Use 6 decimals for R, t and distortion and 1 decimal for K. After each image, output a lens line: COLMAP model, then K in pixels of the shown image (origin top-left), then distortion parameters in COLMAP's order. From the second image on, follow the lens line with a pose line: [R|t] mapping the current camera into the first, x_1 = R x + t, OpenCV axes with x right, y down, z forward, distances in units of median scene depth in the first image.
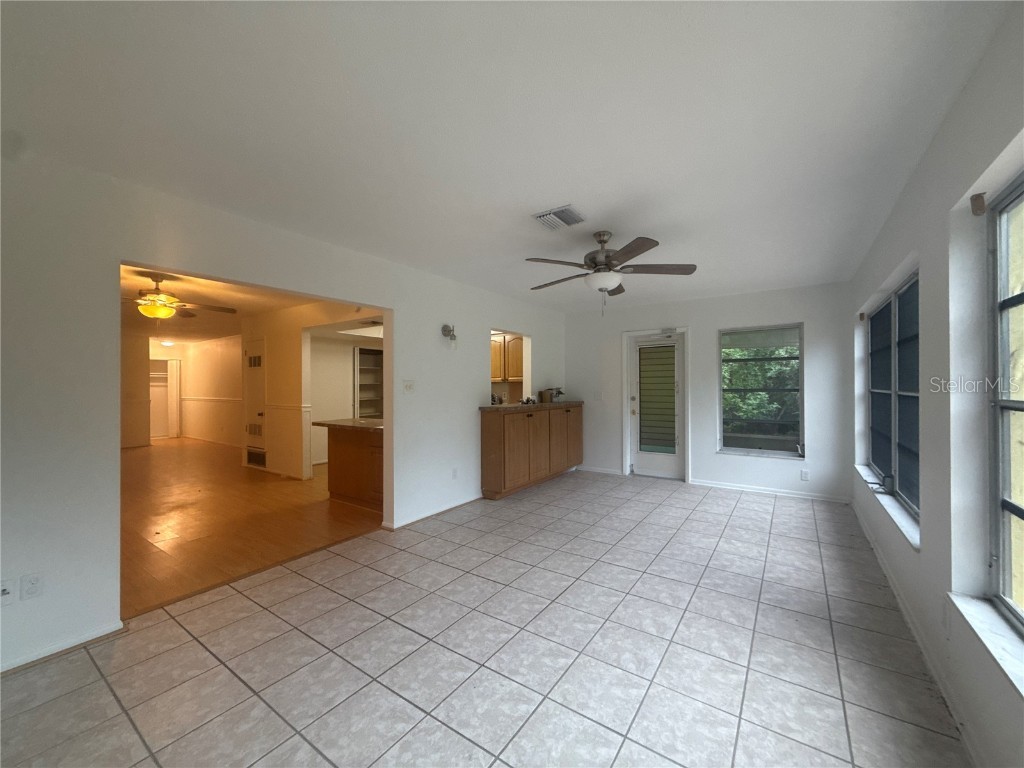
lens RADIAL K [[405.1, 0, 506.3], [0, 405.1, 384.7], [0, 0, 1]] dist [-0.000658, 0.000409]
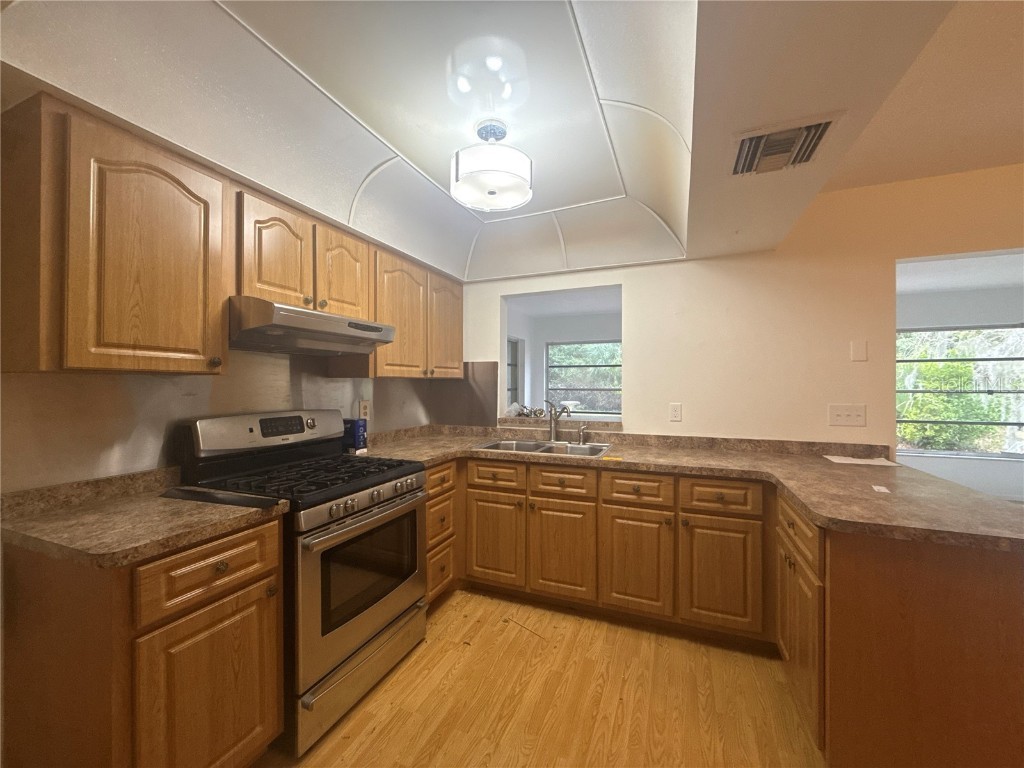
lens RADIAL K [[405.1, 0, 512.6], [0, 405.1, 383.9], [0, 0, 1]] dist [-0.000658, 0.000409]
pose [[-0.217554, 0.007570, 0.976019, -0.377164], [0.000397, 0.999971, -0.007667, 0.002460], [-0.976048, -0.001280, -0.217550, 0.834089]]
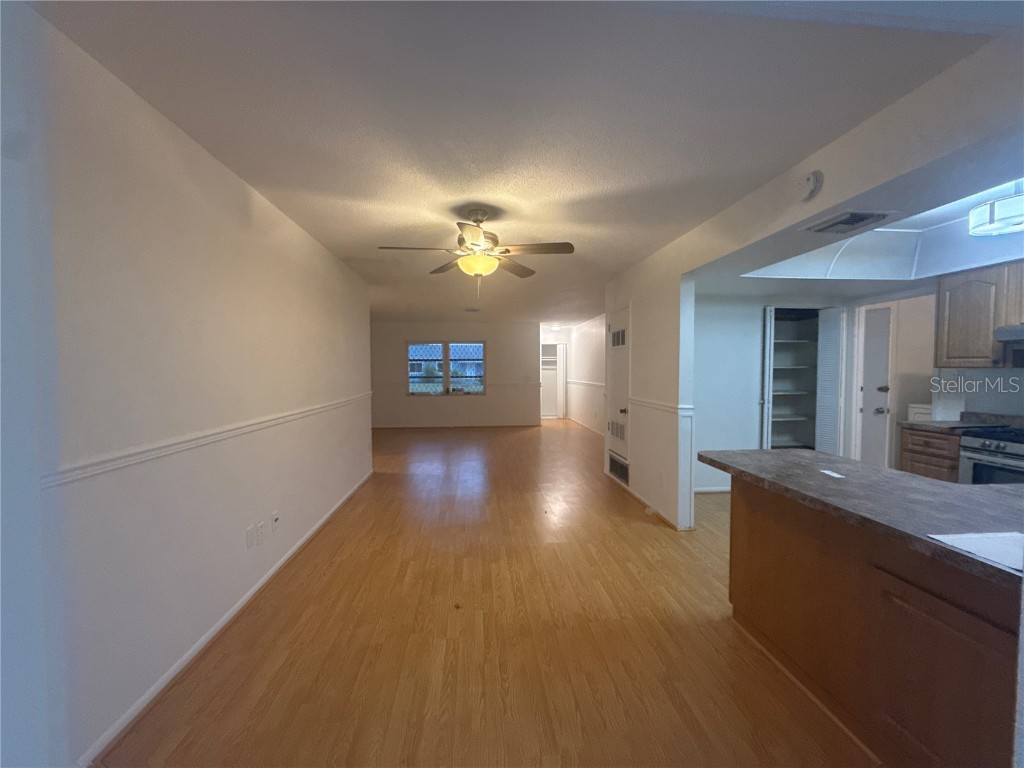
lens RADIAL K [[405.1, 0, 509.6], [0, 405.1, 383.5], [0, 0, 1]] dist [-0.000658, 0.000409]
pose [[0.645728, 0.032624, -0.762870, -0.157360], [-0.001222, 0.999130, 0.041693, -0.004528], [0.763566, -0.025990, 0.645206, 0.316872]]
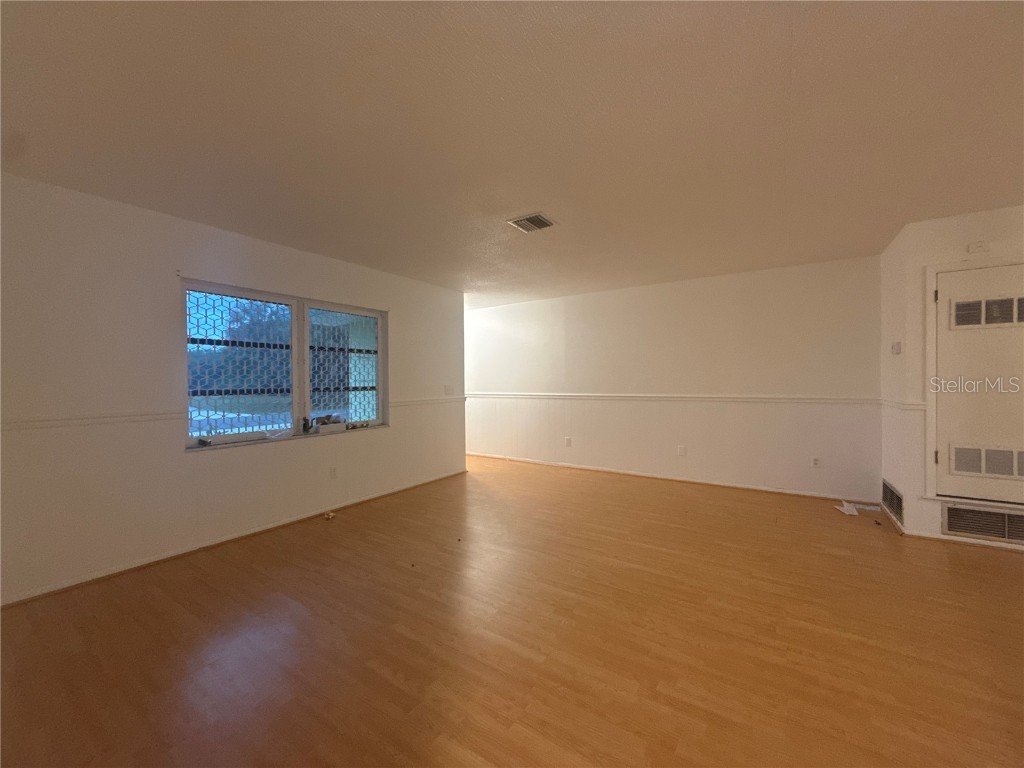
lens RADIAL K [[405.1, 0, 499.8], [0, 405.1, 384.1], [0, 0, 1]] dist [-0.000658, 0.000409]
pose [[0.999856, -0.003688, 0.016584, -1.010746], [0.003512, 0.999937, 0.010624, 0.016423], [-0.016622, -0.010564, 0.999806, 0.476017]]
